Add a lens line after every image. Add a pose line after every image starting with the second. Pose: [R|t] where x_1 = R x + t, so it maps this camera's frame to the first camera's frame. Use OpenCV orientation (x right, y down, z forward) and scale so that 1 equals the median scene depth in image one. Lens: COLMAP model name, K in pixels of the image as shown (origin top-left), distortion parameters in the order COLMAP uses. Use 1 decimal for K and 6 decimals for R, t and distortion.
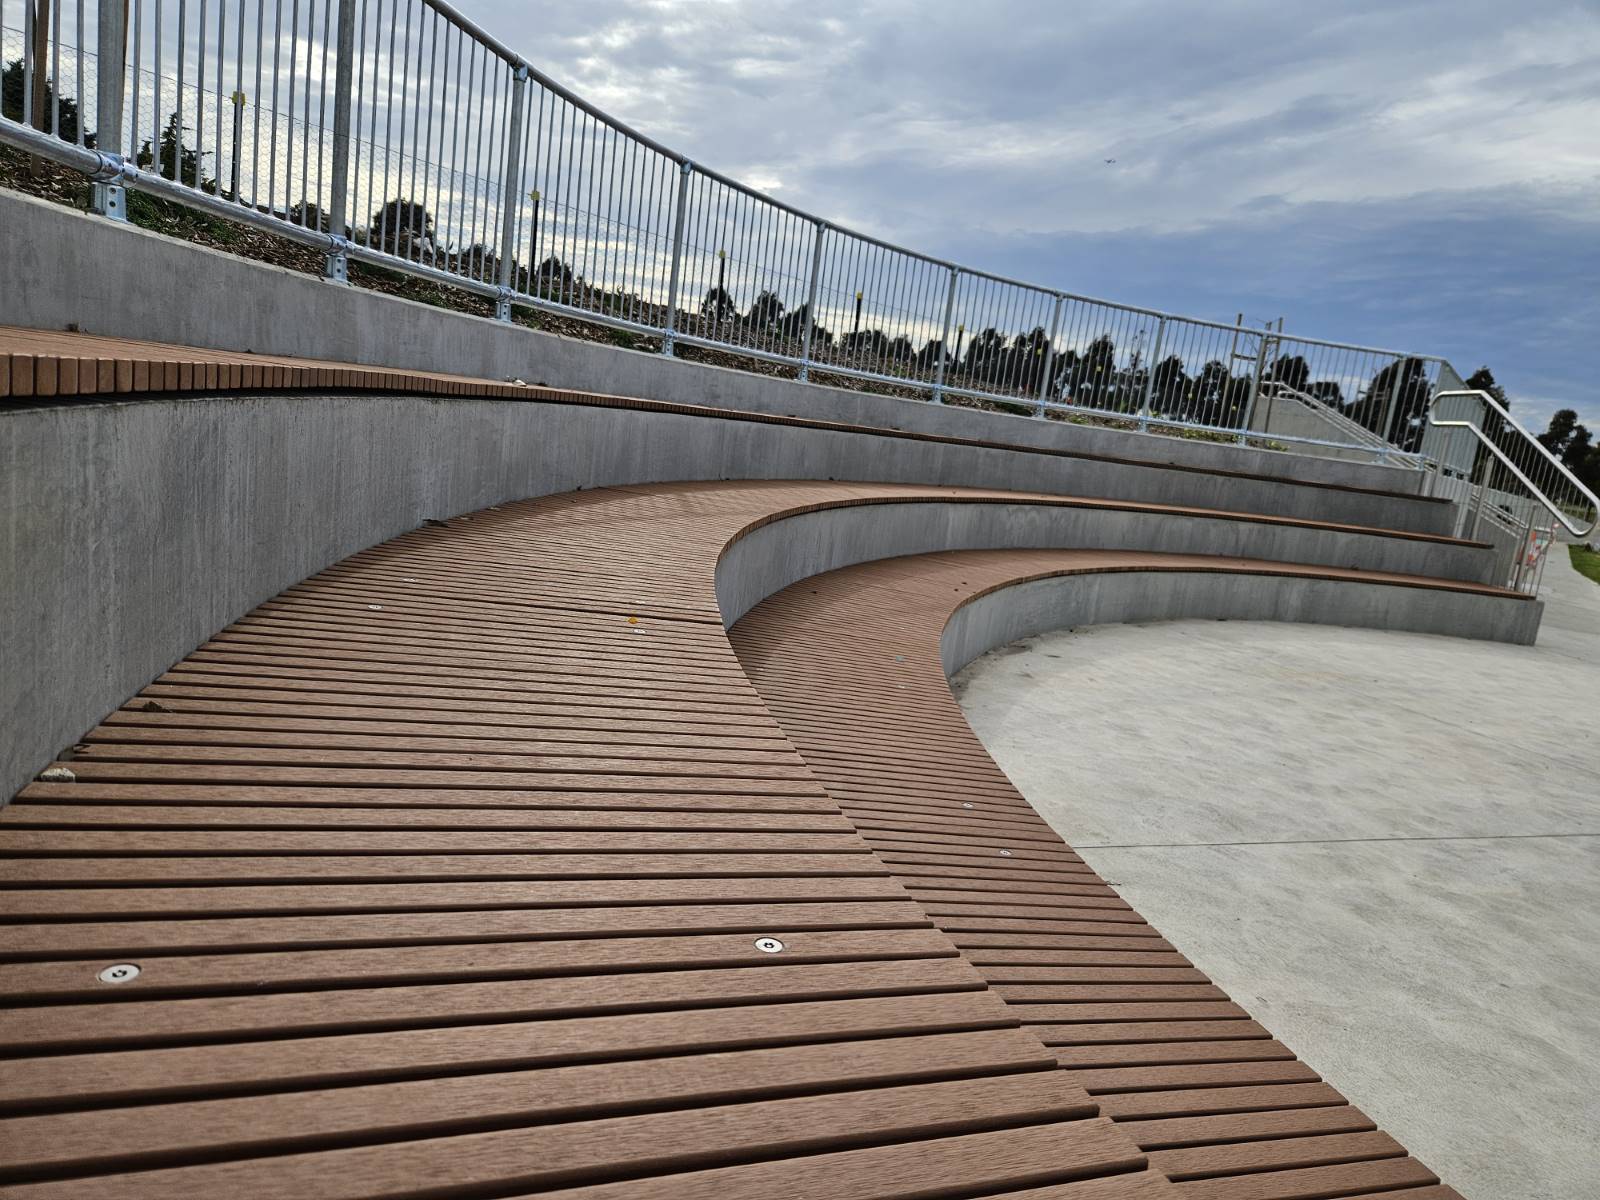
lens RADIAL K [[1090.6, 0, 807.9], [0, 1090.6, 602.8], [0, 0, 1]] dist [0.075343, -0.076780]
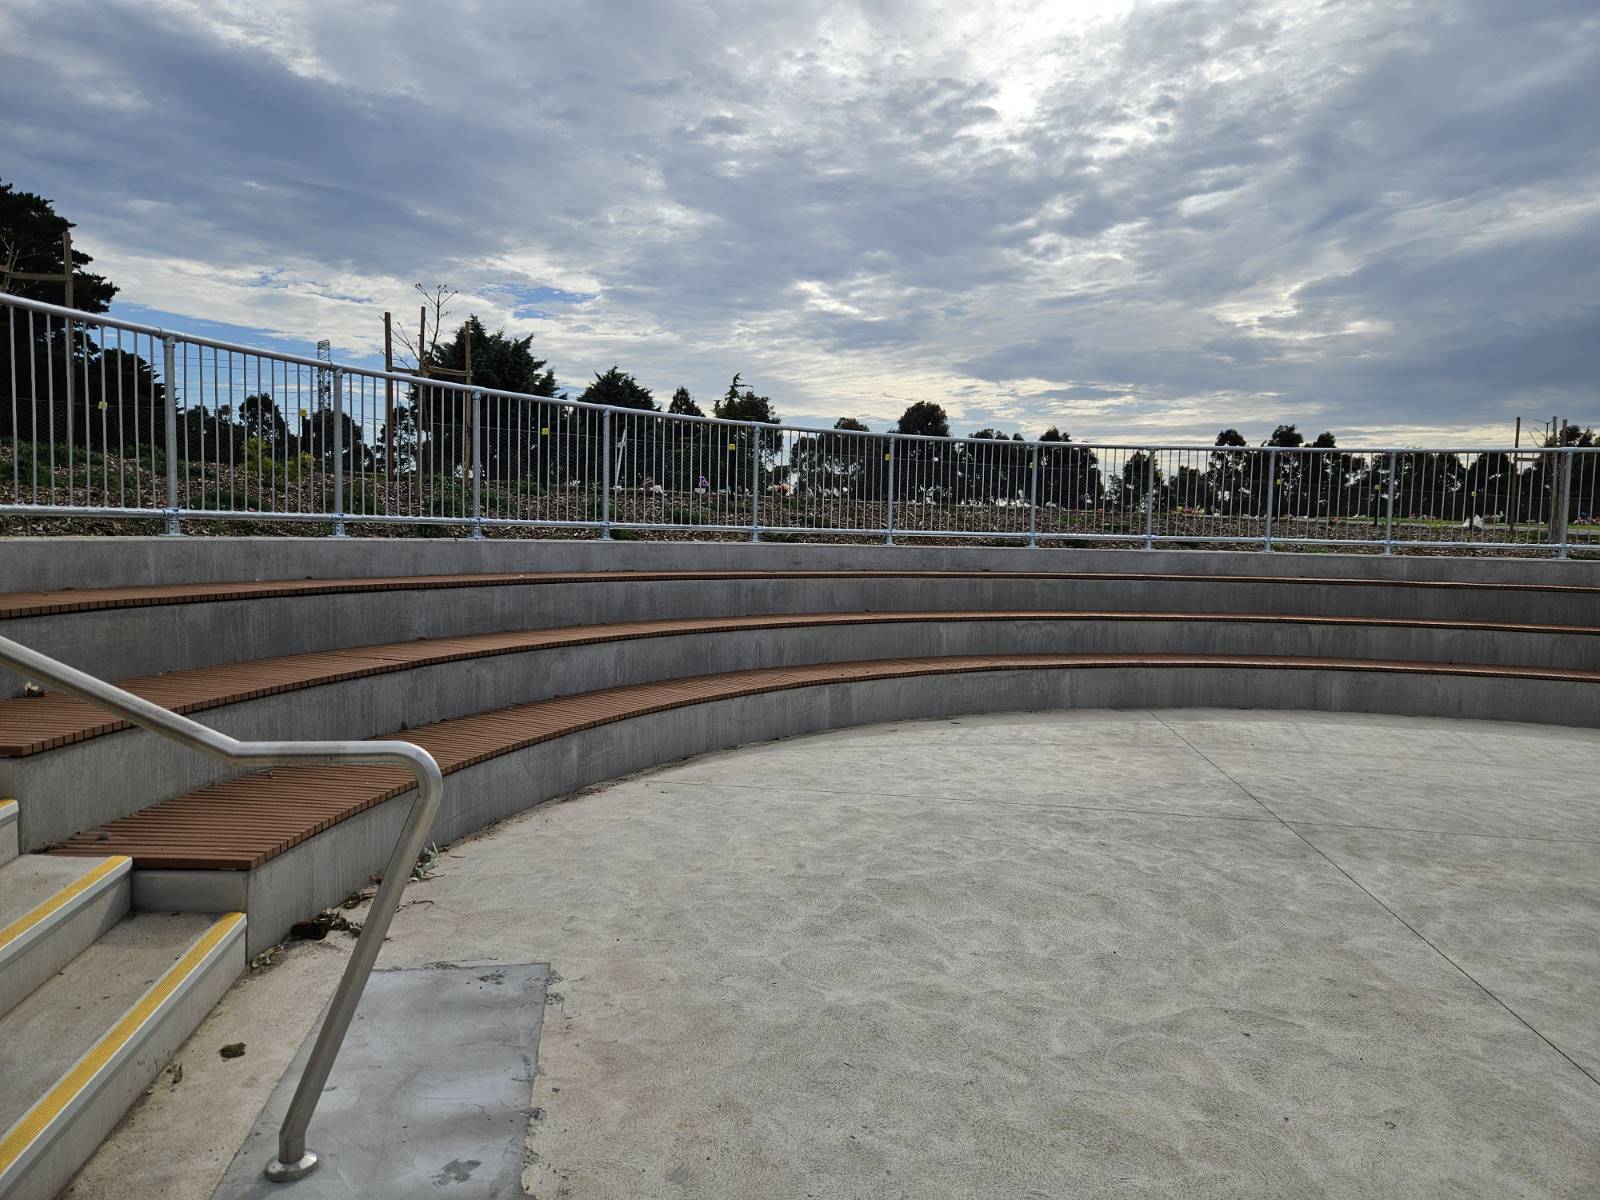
lens RADIAL K [[1090.6, 0, 807.9], [0, 1090.6, 602.8], [0, 0, 1]] dist [0.075343, -0.076780]
pose [[0.872965, -0.074738, -0.482023, 0.583038], [0.005379, 0.989607, -0.143696, 0.075303], [0.487753, 0.122849, 0.864295, -0.266844]]
